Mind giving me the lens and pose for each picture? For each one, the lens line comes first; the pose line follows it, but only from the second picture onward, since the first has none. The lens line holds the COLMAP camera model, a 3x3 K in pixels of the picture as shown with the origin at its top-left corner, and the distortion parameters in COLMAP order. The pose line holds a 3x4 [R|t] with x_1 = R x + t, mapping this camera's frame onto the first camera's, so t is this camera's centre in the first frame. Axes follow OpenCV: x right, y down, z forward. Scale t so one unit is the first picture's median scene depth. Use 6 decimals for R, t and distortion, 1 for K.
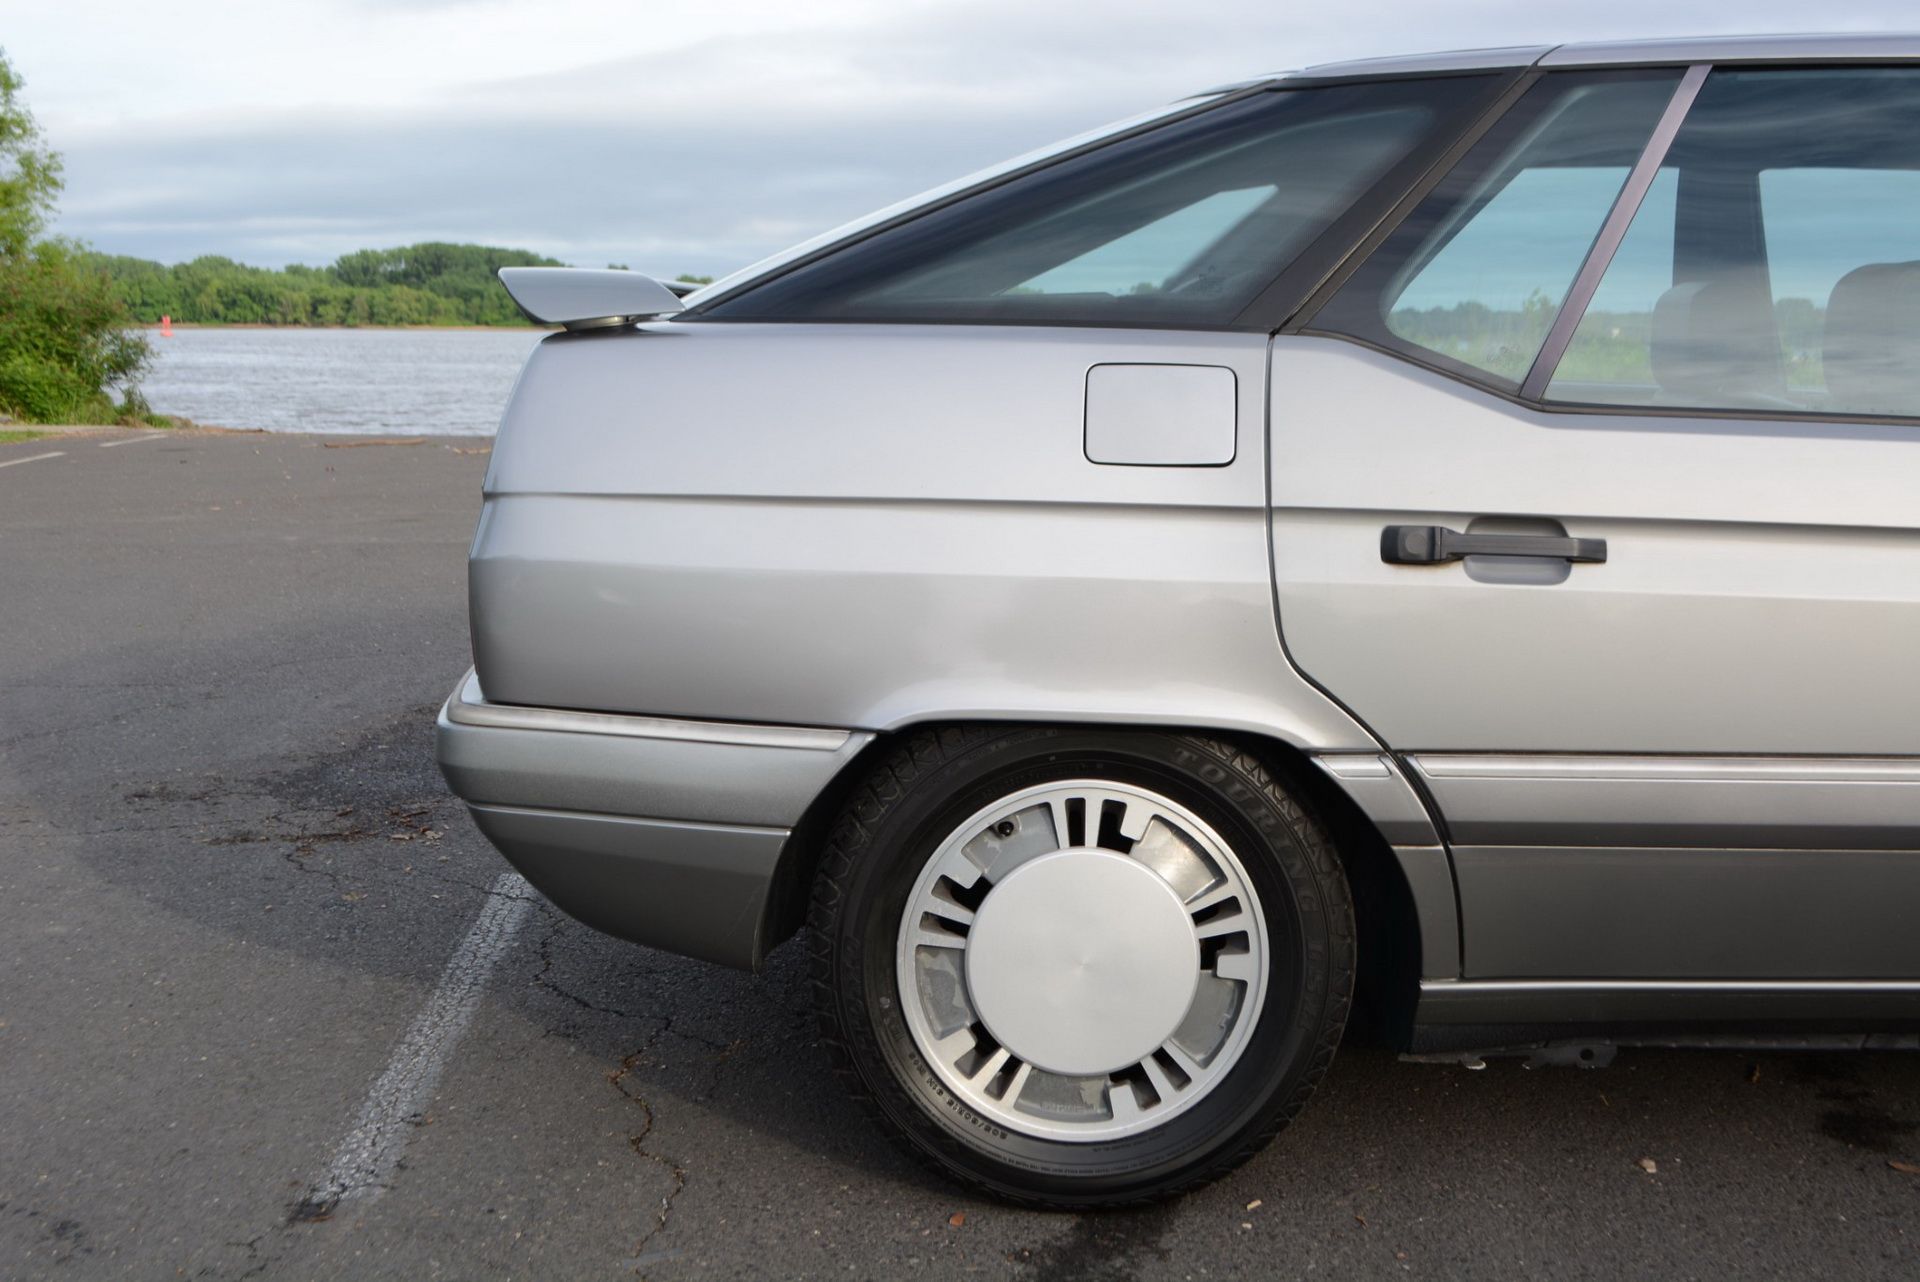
lens RADIAL K [[2193.6, 0, 932.2], [0, 2193.6, 641.7], [0, 0, 1]] dist [-0.056854, 0.000000]
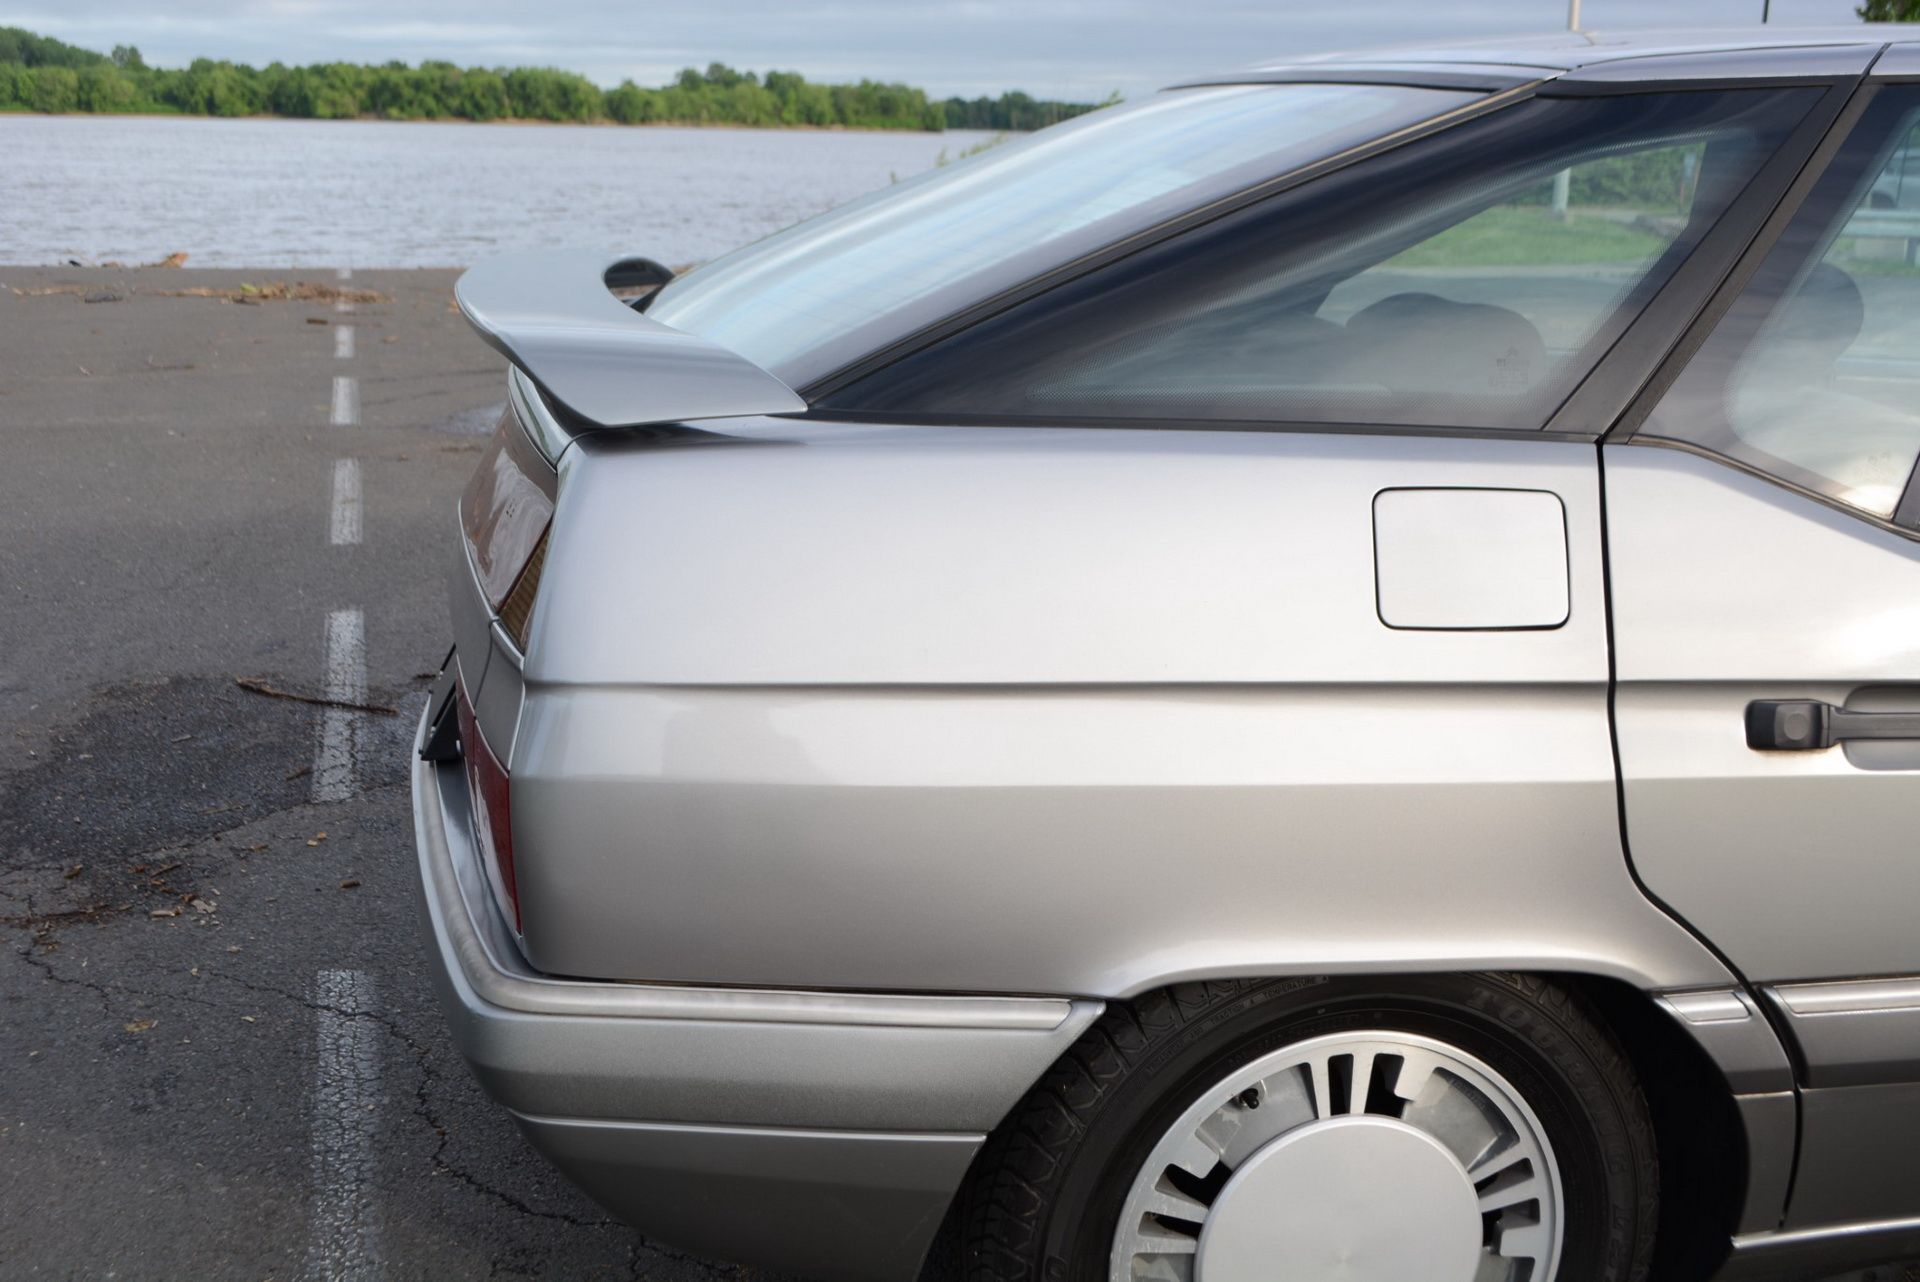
lens RADIAL K [[2193.6, 0, 949.0], [0, 2193.6, 653.4], [0, 0, 1]] dist [-0.056854, 0.000000]
pose [[0.977755, -0.037519, 0.206366, -0.217424], [0.016995, 0.994808, 0.100339, -0.144648], [-0.209059, -0.094600, 0.973316, 0.299780]]
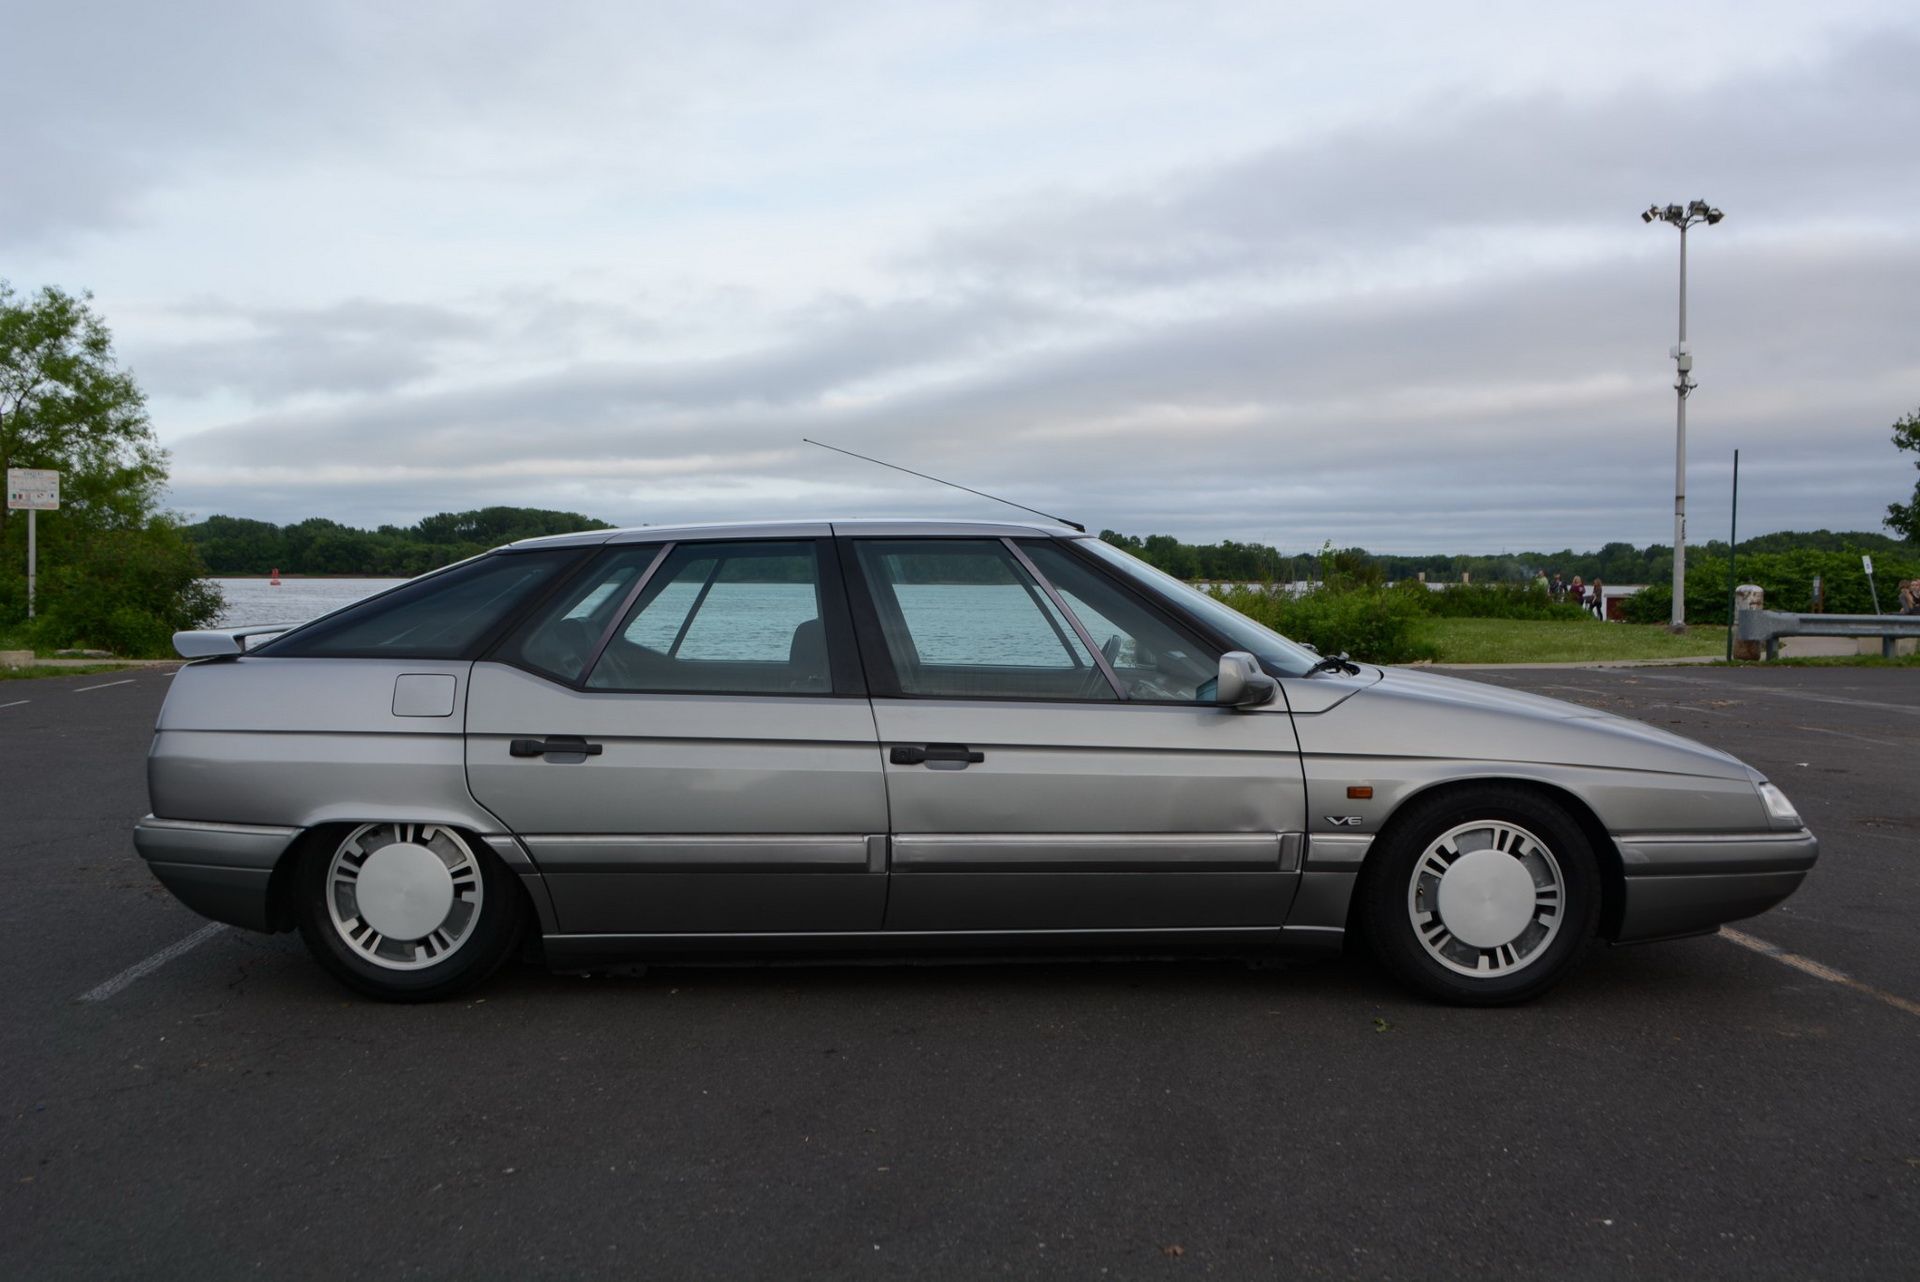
lens RADIAL K [[1811.0, 0, 970.2], [0, 1811.0, 645.5], [0, 0, 1]] dist [-0.069184, 0.000000]
pose [[0.999437, -0.008472, 0.032470, 0.621153], [0.011750, 0.994701, -0.102139, 0.050316], [-0.031433, 0.102463, 0.994240, -0.963088]]
